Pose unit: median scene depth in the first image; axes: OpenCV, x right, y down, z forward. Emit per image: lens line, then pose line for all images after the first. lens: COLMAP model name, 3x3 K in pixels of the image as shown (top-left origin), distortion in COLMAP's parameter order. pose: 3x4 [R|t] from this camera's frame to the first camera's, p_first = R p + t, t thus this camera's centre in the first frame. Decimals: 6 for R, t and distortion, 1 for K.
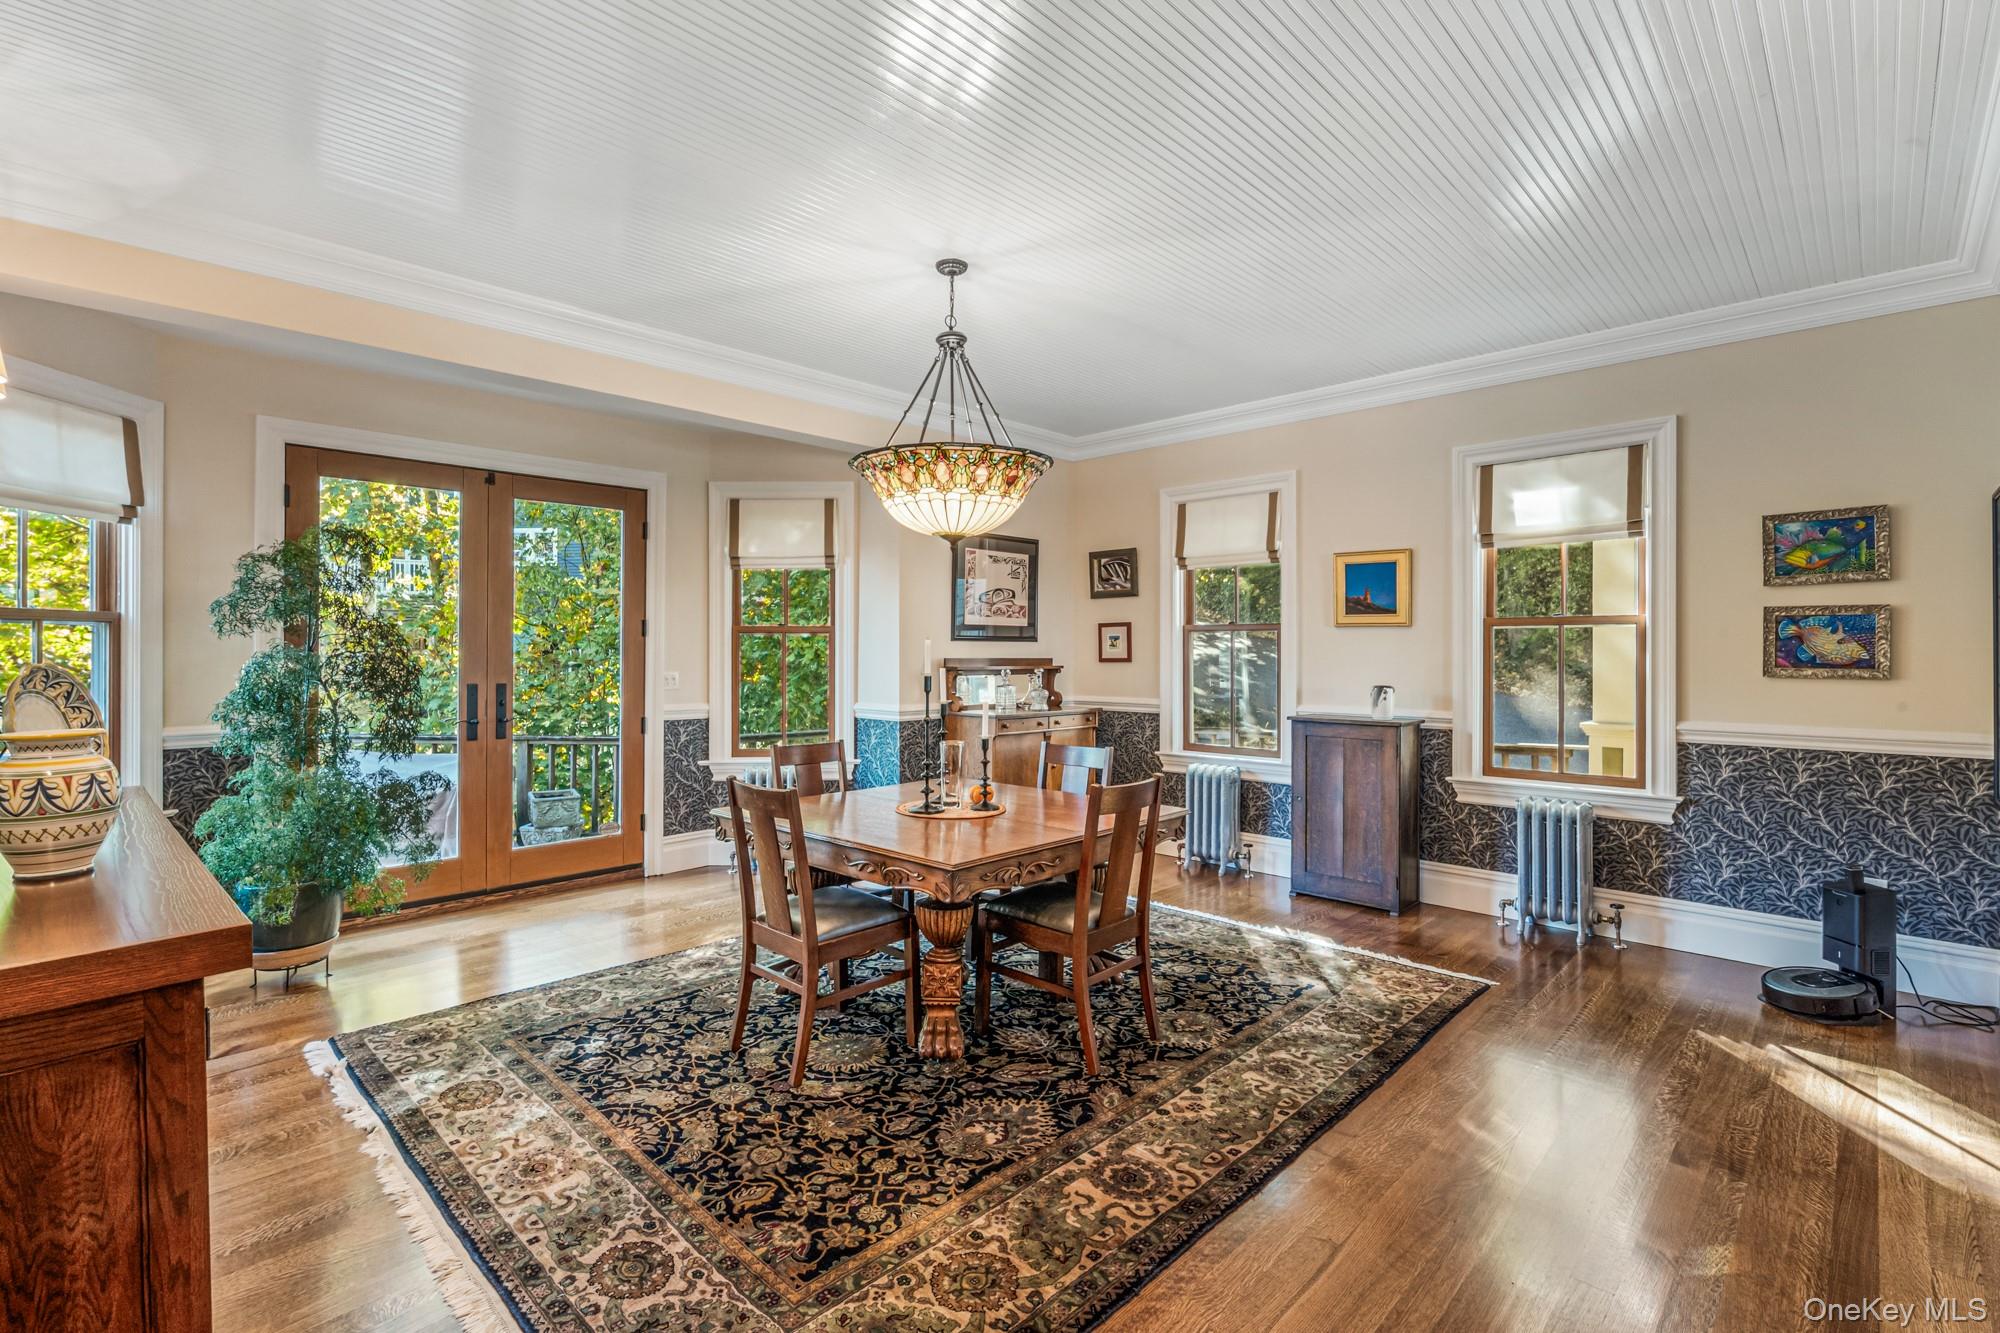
lens RADIAL K [[914.0, 0, 988.9], [0, 914.0, 654.3], [0, 0, 1]] dist [0.003763, 0.002395]
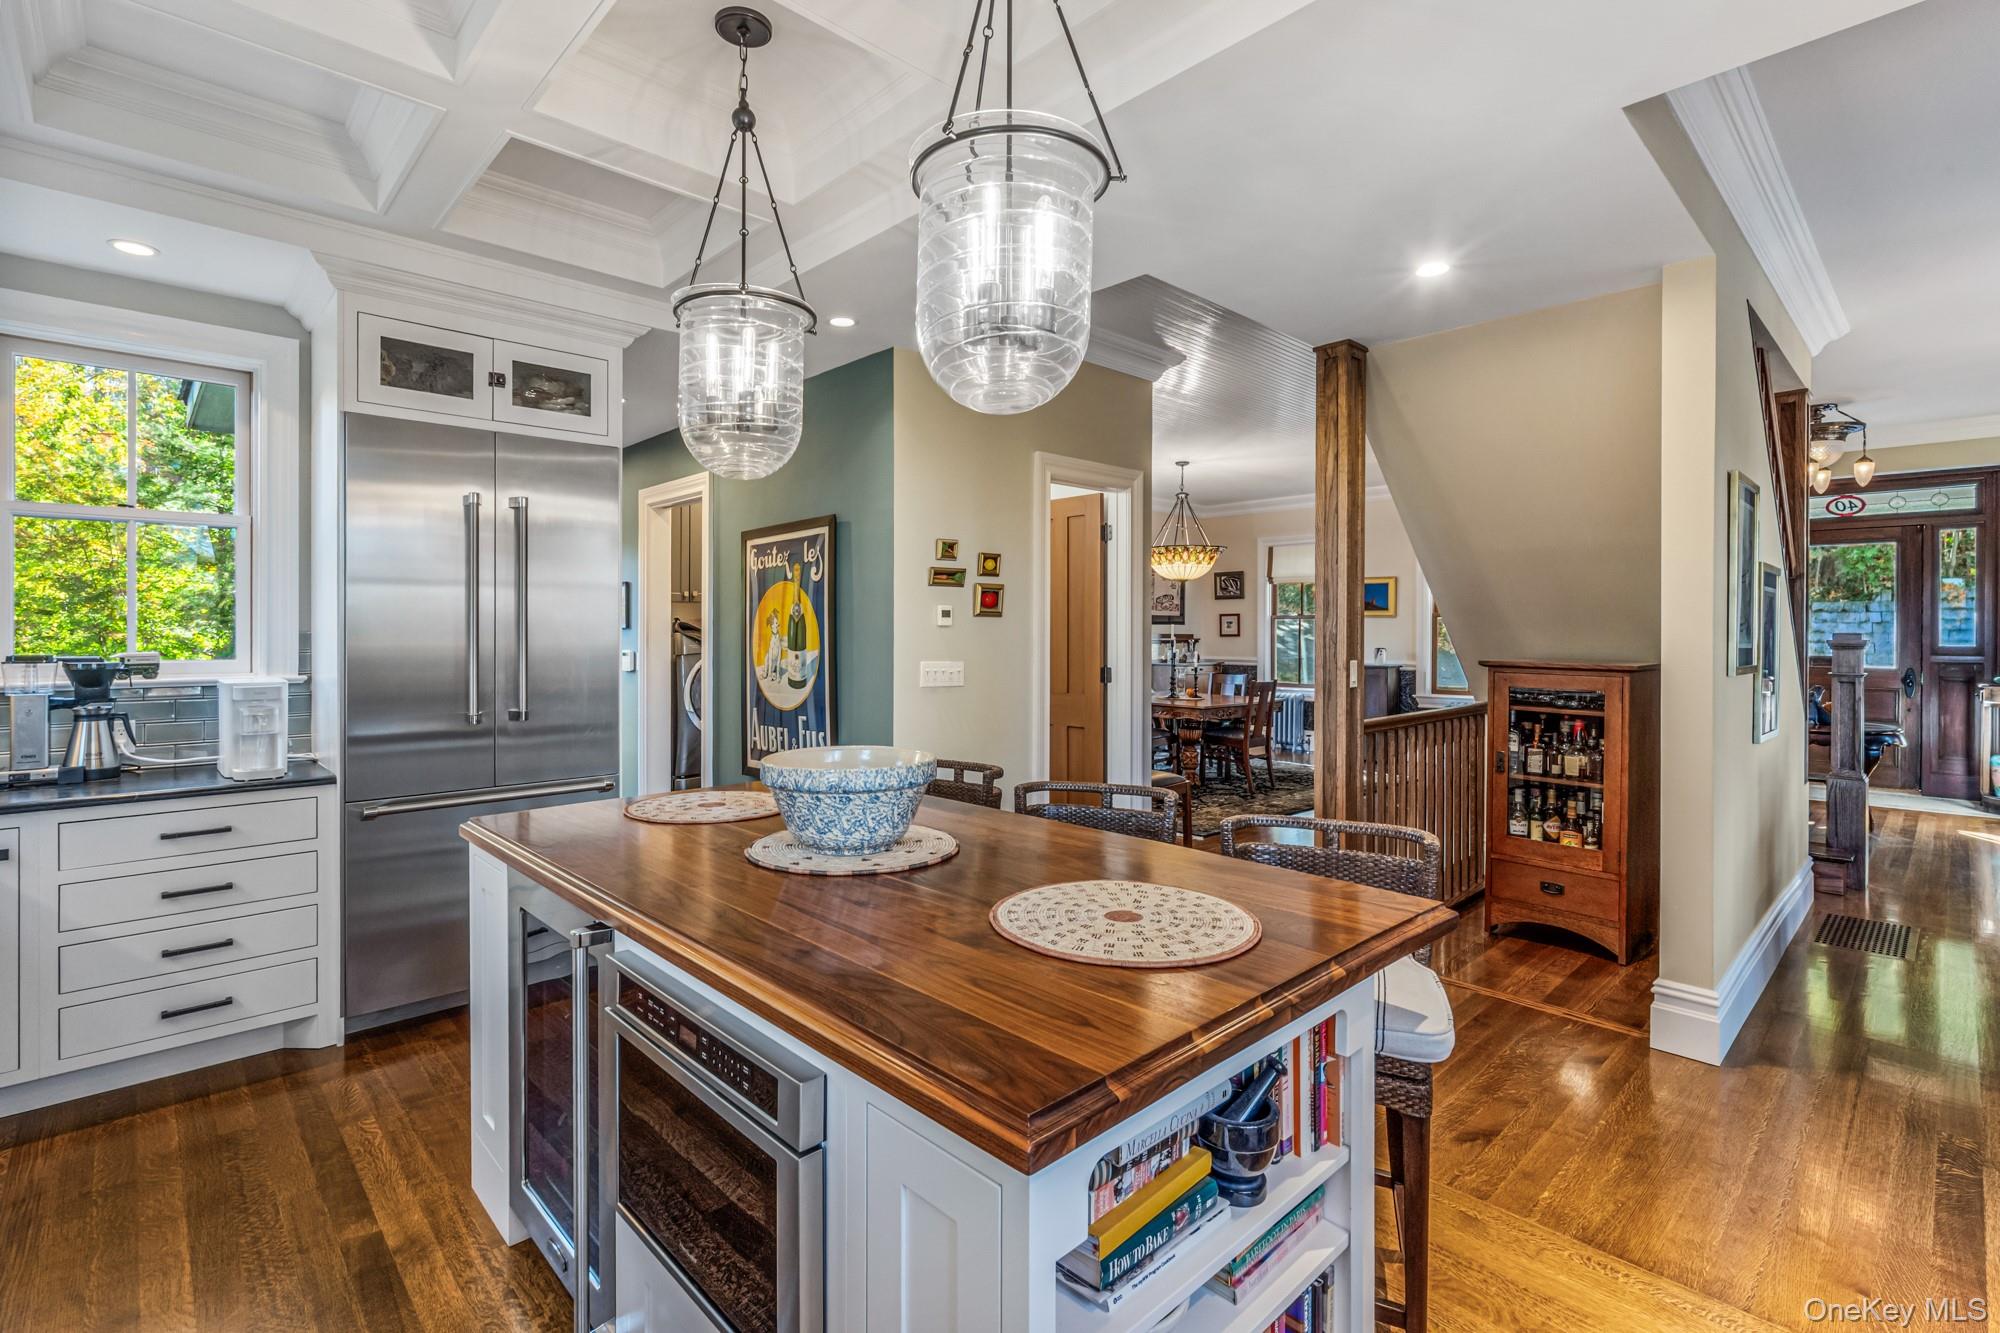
lens RADIAL K [[914.0, 0, 980.2], [0, 914.0, 641.3], [0, 0, 1]] dist [0.003763, 0.002395]
pose [[0.998393, 0.004003, -0.056529, -0.248324], [-0.003577, 0.999964, 0.007637, 0.006430], [0.056558, -0.007423, 0.998372, -0.795200]]
